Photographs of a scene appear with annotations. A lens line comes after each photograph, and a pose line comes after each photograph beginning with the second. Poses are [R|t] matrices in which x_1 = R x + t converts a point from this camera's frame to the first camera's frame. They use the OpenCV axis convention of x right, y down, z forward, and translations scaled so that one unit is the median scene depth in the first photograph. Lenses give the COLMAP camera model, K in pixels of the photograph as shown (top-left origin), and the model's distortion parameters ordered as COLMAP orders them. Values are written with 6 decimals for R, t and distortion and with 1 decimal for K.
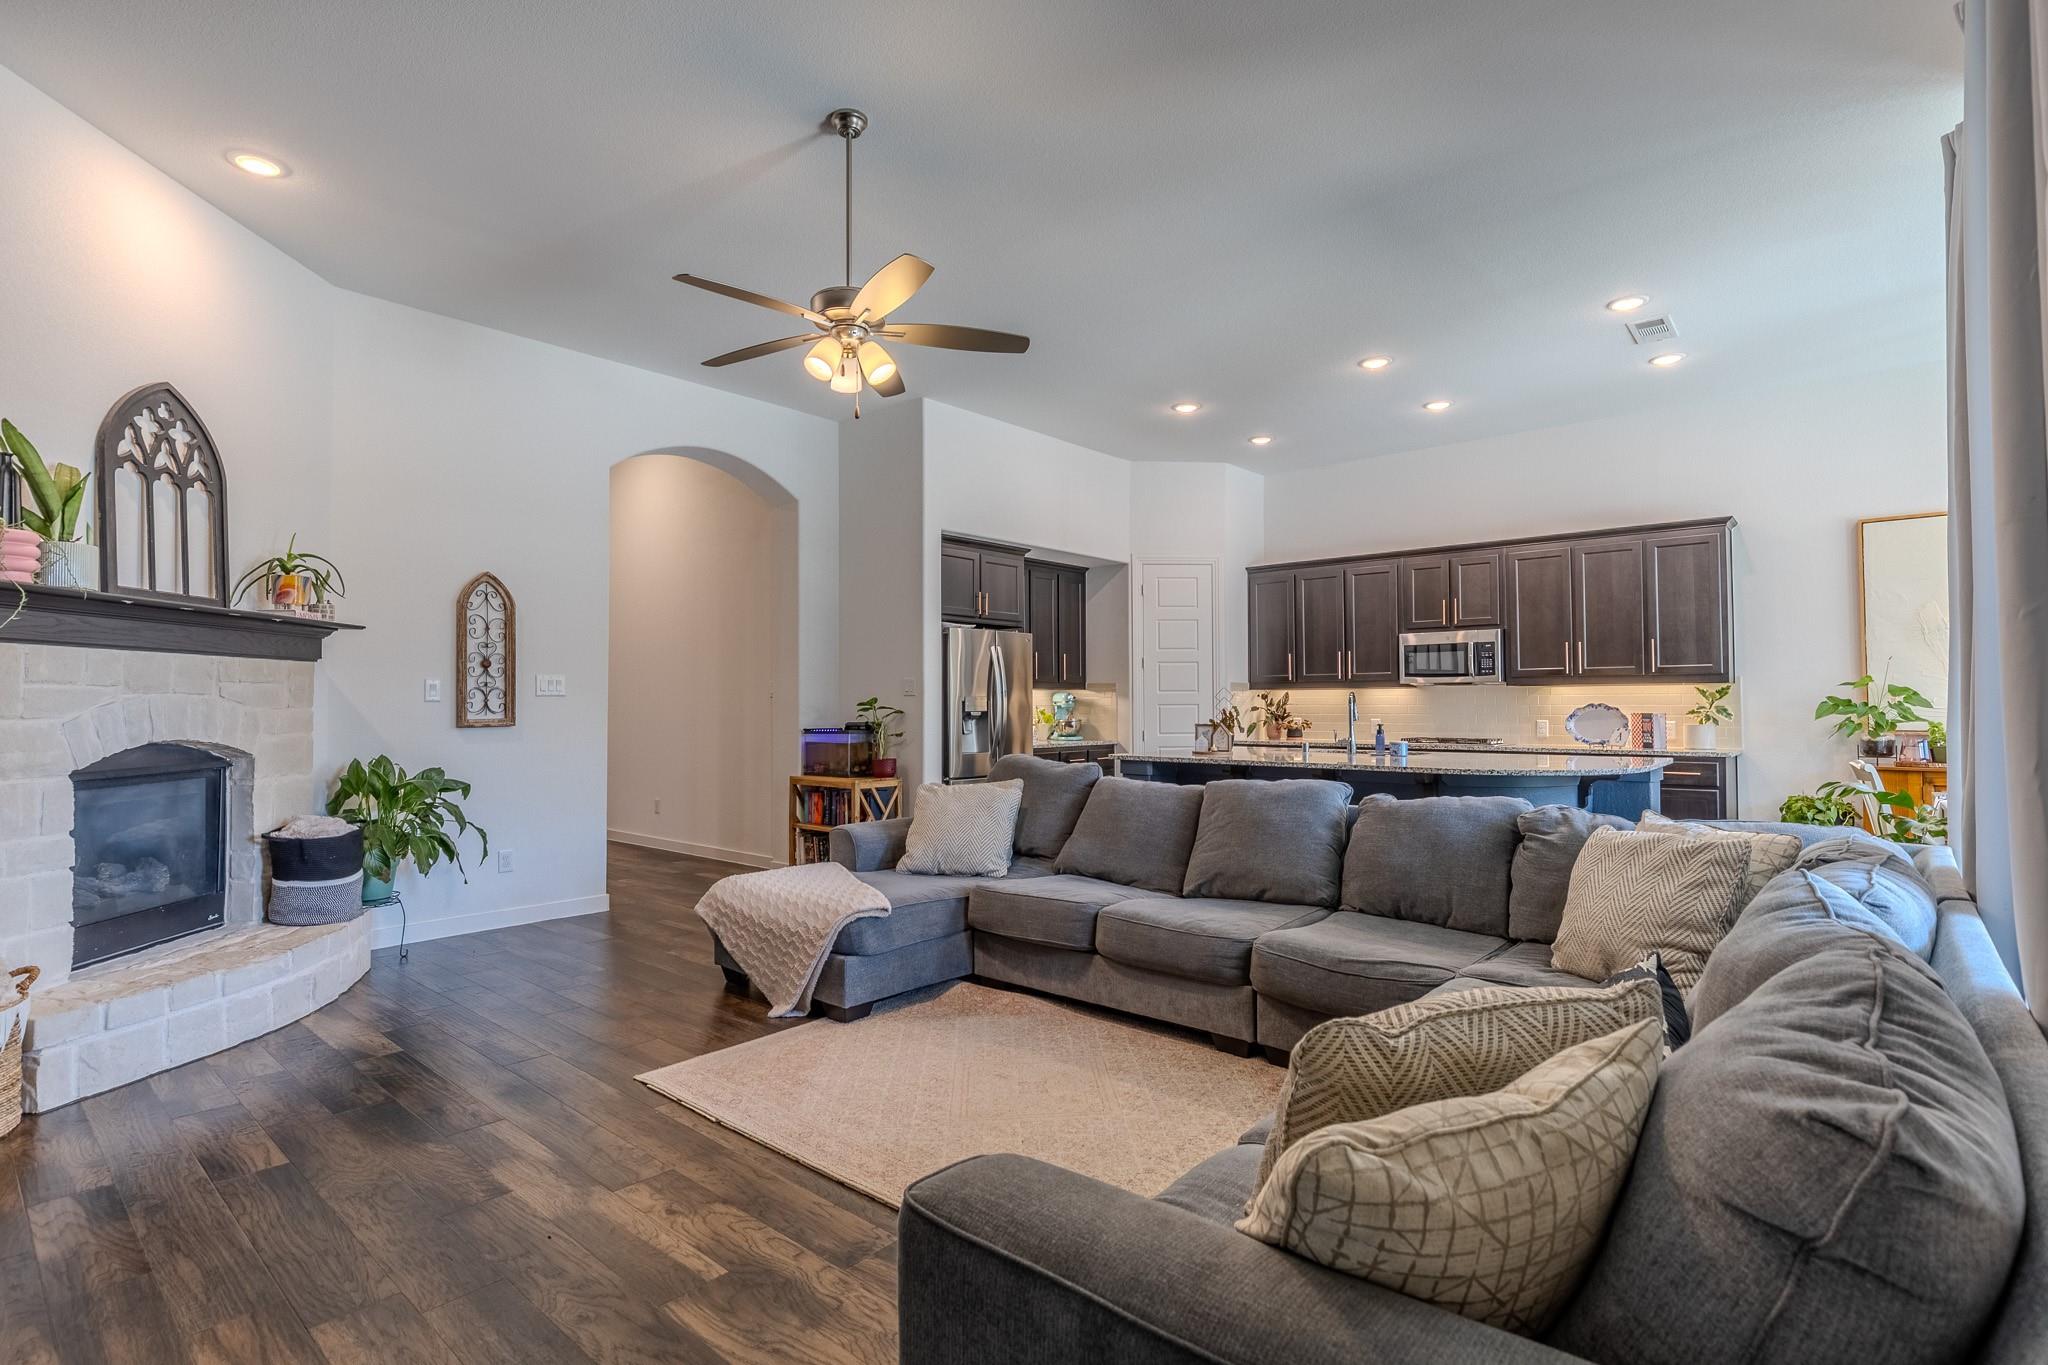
lens RADIAL K [[996.6, 0, 1012.0], [0, 996.6, 684.4], [0, 0, 1]] dist [0.002356, 0.000088]
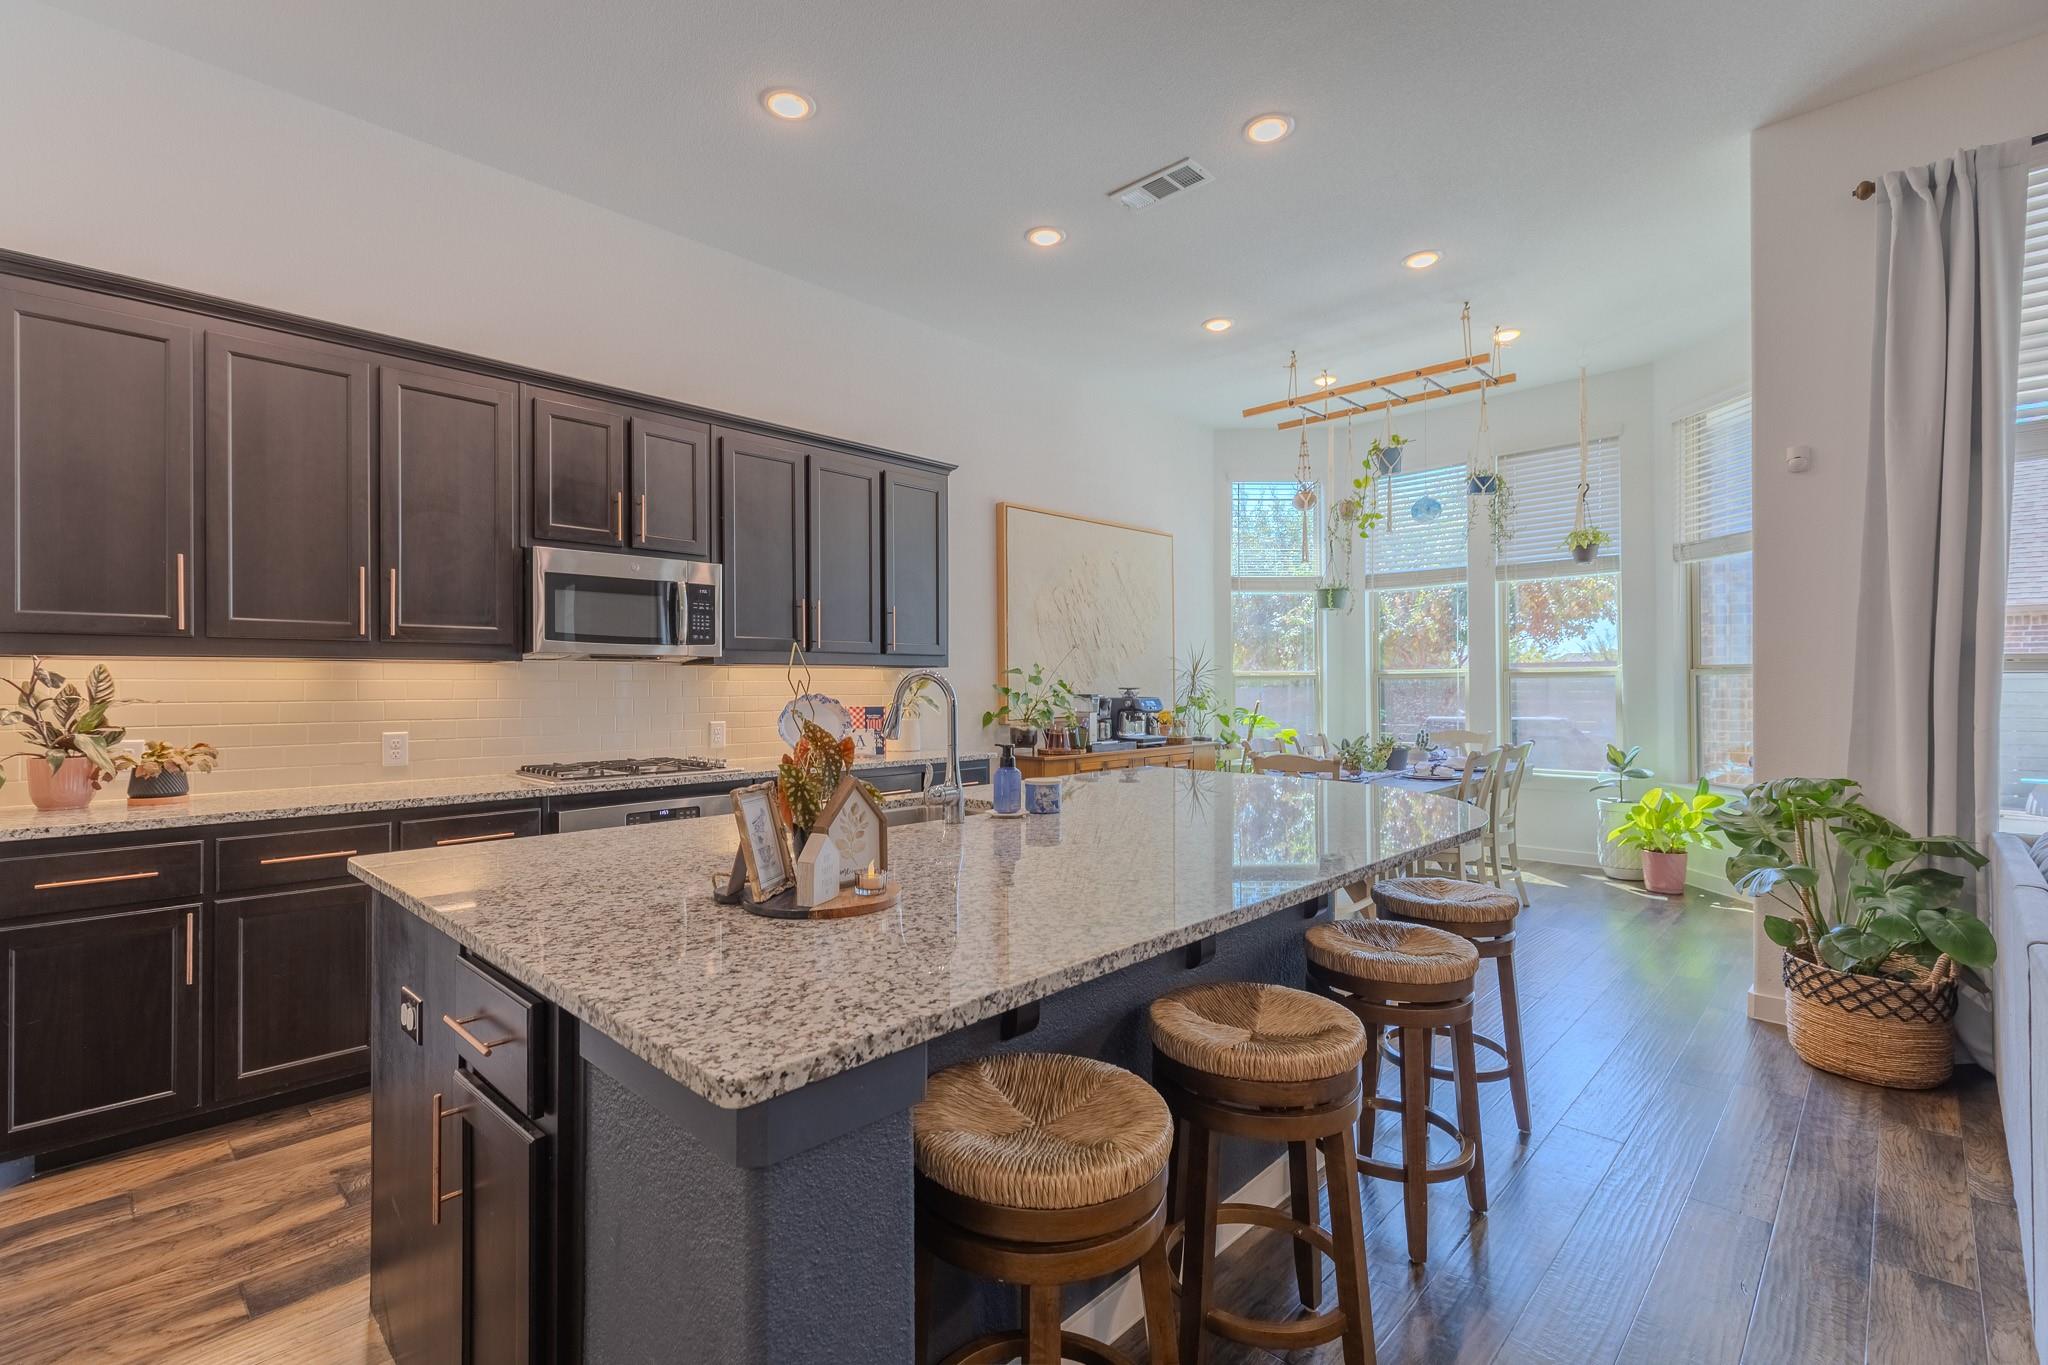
lens RADIAL K [[915.6, 0, 1016.6], [0, 915.6, 681.2], [0, 0, 1]] dist [0.001940, -0.000632]
pose [[0.049976, 0.007416, 0.998723, -0.026373], [-0.017624, 0.999823, -0.006543, 0.013001], [-0.998595, -0.017274, 0.050098, 0.892187]]
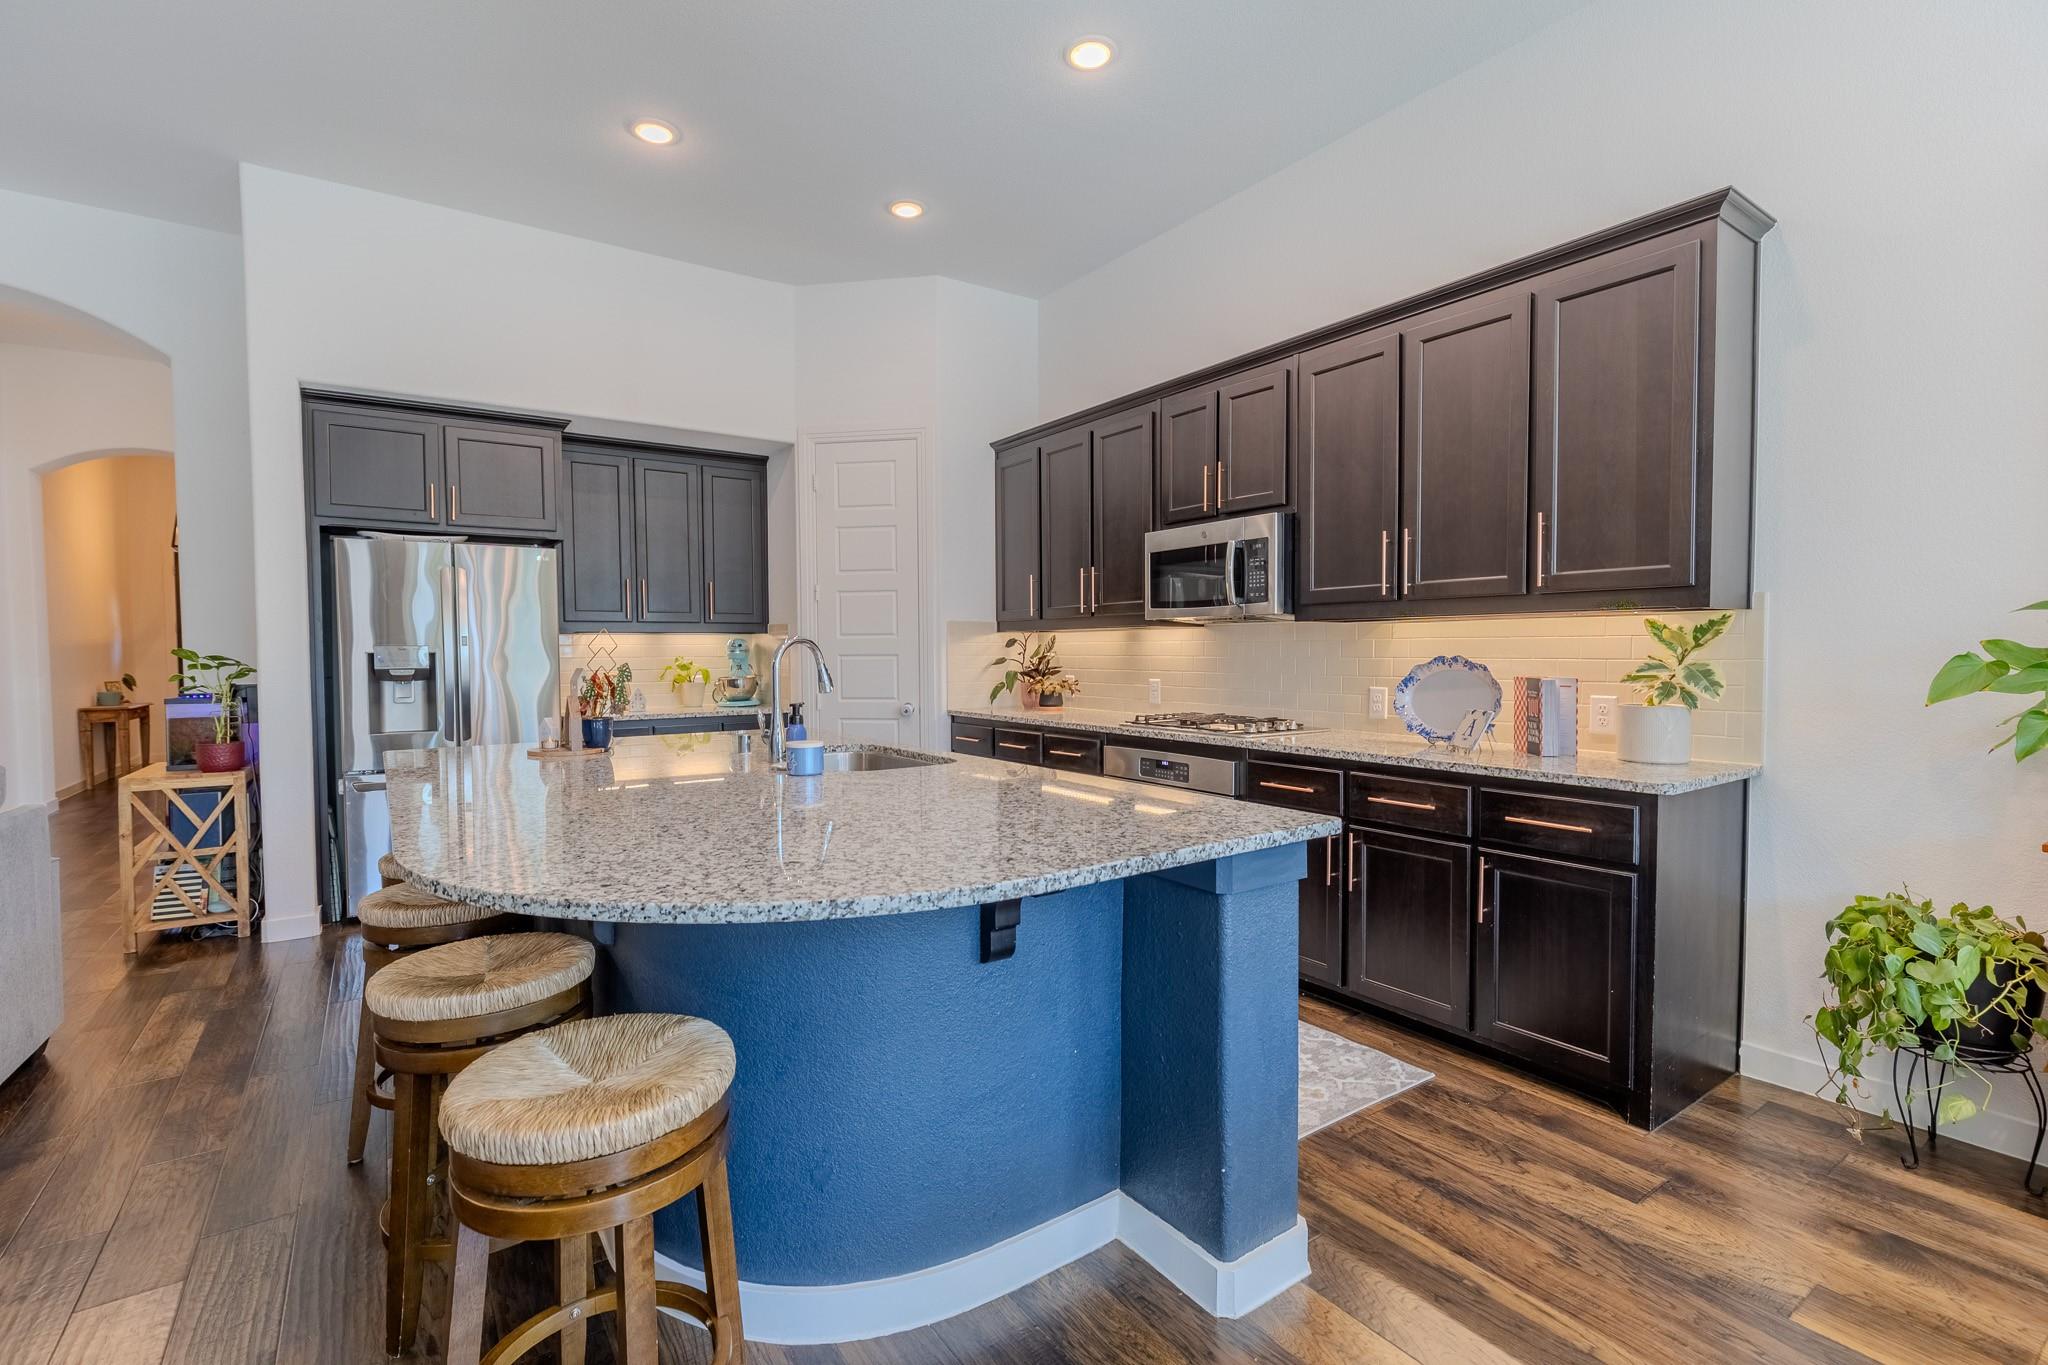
lens RADIAL K [[915.6, 0, 1012.6], [0, 915.6, 682.8], [0, 0, 1]] dist [0.001940, -0.000632]
pose [[0.969981, 0.007291, -0.243070, 0.524696], [0.007260, 0.998237, 0.058916, 0.004659], [0.243071, -0.058912, 0.968218, 0.555215]]
